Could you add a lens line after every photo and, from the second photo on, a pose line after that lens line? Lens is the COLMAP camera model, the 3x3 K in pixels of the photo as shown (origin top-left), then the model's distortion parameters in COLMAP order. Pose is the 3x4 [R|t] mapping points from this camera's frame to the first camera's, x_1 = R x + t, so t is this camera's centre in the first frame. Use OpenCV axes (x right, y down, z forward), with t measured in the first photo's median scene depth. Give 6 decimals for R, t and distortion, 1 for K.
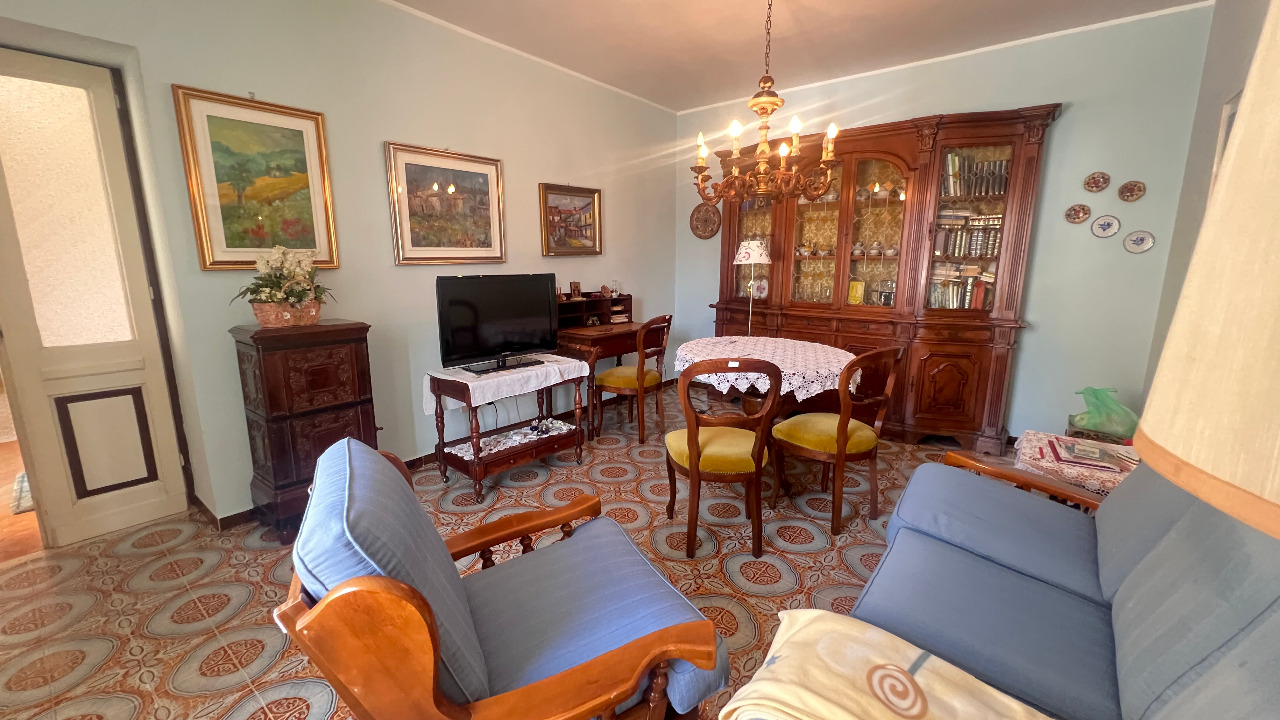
lens RADIAL K [[515.6, 0, 640.5], [0, 515.6, 358.1], [0, 0, 1]] dist [-0.001896, -0.000081]
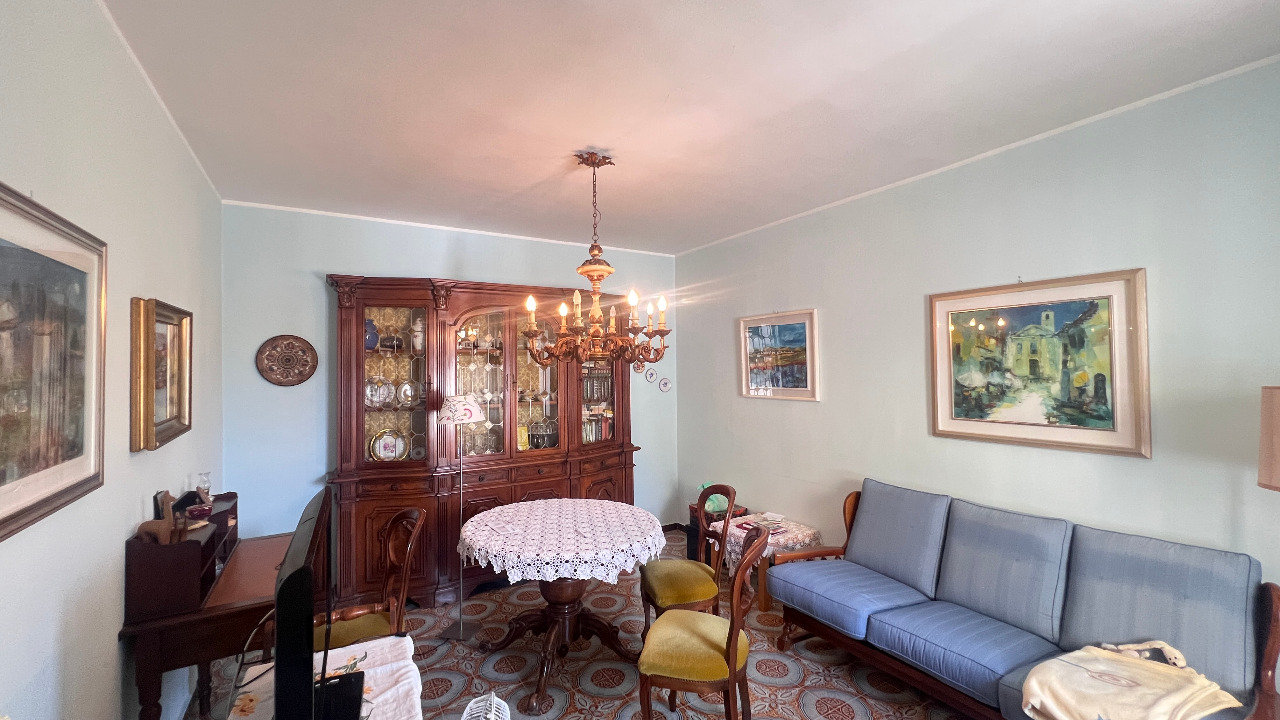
lens RADIAL K [[515.6, 0, 630.0], [0, 515.6, 356.8], [0, 0, 1]] dist [-0.001896, -0.000081]
pose [[0.353178, 0.013729, 0.935455, -0.507091], [0.191220, 0.977724, -0.086544, -0.175481], [-0.915806, 0.209444, 0.342686, 0.485745]]
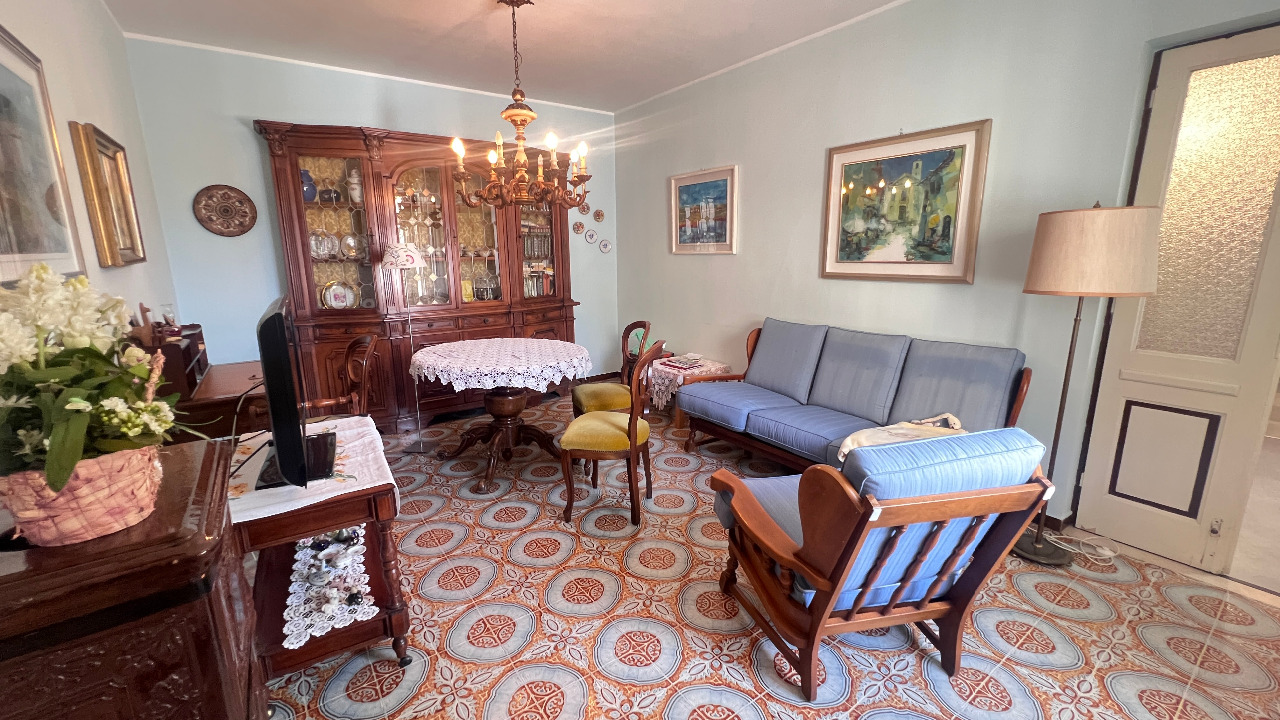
lens RADIAL K [[515.6, 0, 631.2], [0, 515.6, 359.0], [0, 0, 1]] dist [-0.001896, -0.000081]
pose [[0.280107, -0.200667, 0.938762, -0.599961], [0.195166, 0.969389, 0.148980, -0.093141], [-0.939920, 0.141484, 0.310696, 0.404912]]
